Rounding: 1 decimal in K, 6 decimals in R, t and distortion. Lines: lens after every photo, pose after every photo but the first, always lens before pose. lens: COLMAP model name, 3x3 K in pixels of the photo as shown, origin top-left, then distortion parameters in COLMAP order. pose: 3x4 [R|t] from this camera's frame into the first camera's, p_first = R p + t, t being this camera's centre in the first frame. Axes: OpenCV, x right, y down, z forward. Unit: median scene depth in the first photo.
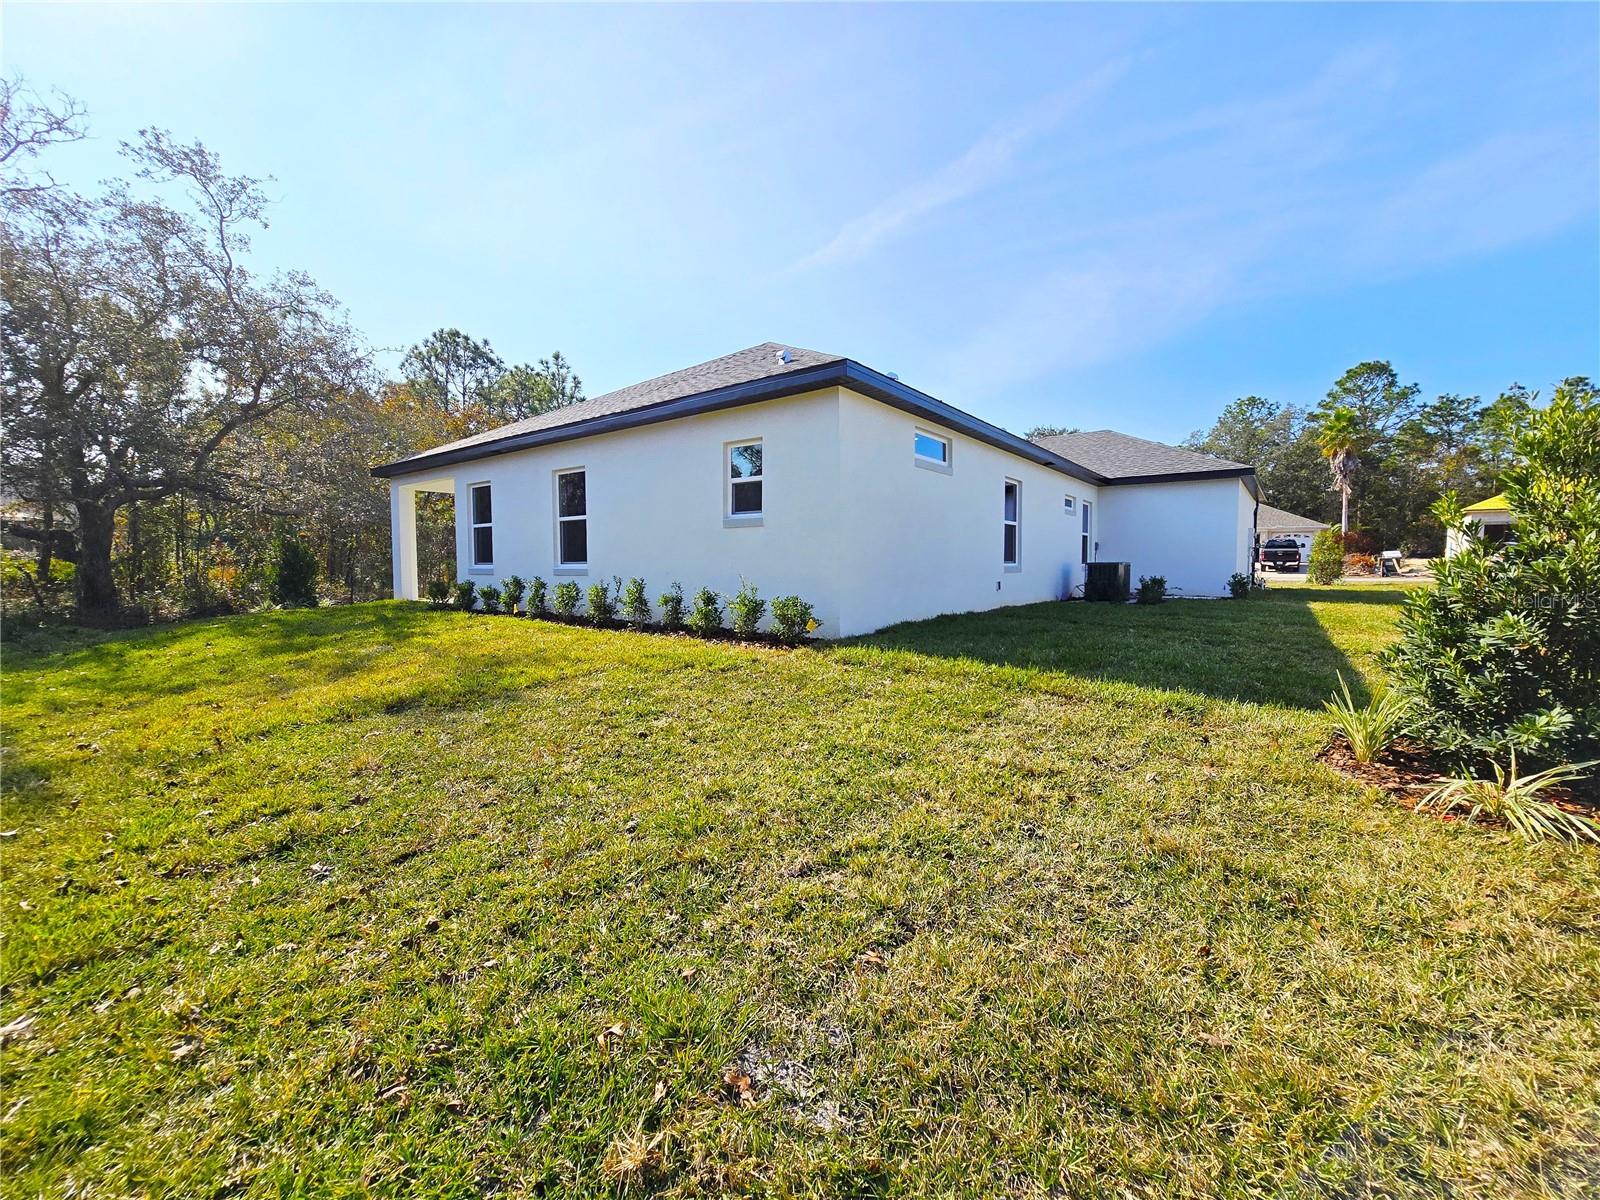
lens RADIAL K [[652.8, 0, 791.2], [0, 652.8, 605.6], [0, 0, 1]] dist [-0.009825, 0.002840]
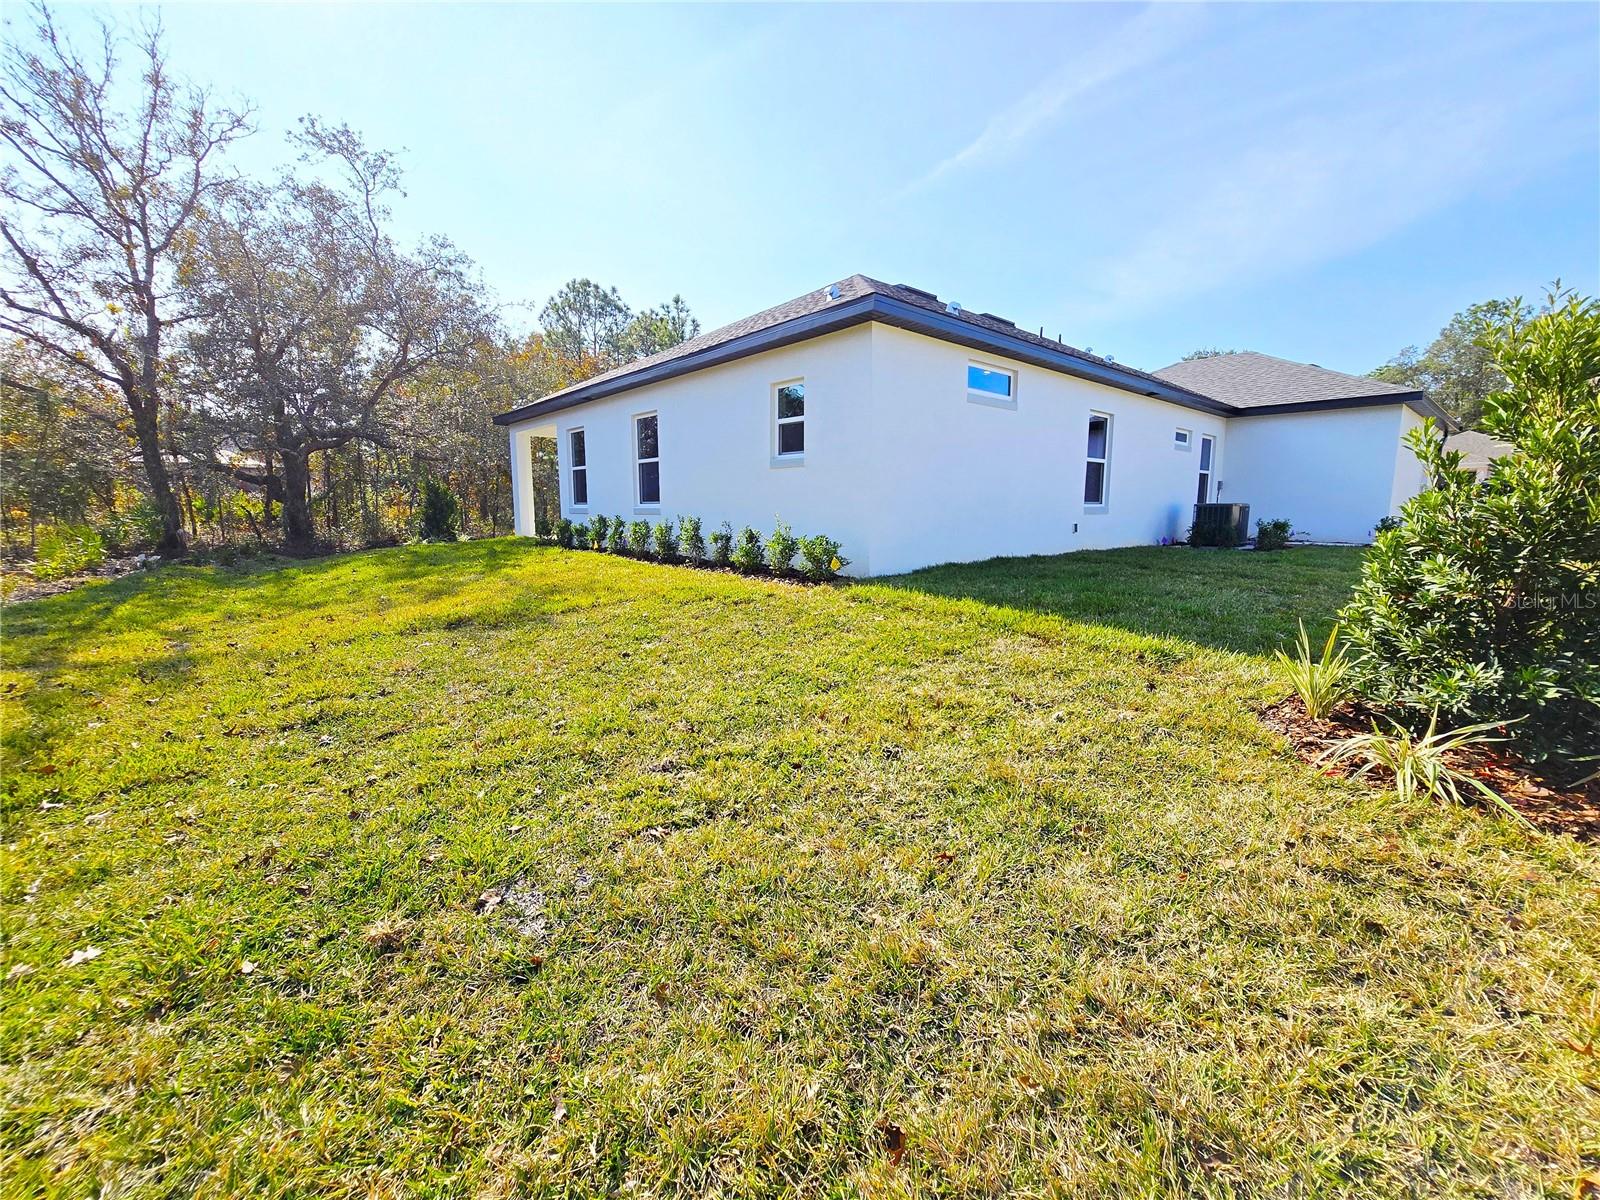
lens RADIAL K [[652.8, 0, 792.5], [0, 652.8, 605.4], [0, 0, 1]] dist [-0.009825, 0.002840]
pose [[0.980298, 0.031932, -0.194926, 0.112183], [-0.014661, 0.995887, 0.089414, 0.003426], [0.196979, -0.084795, 0.976734, -0.015173]]
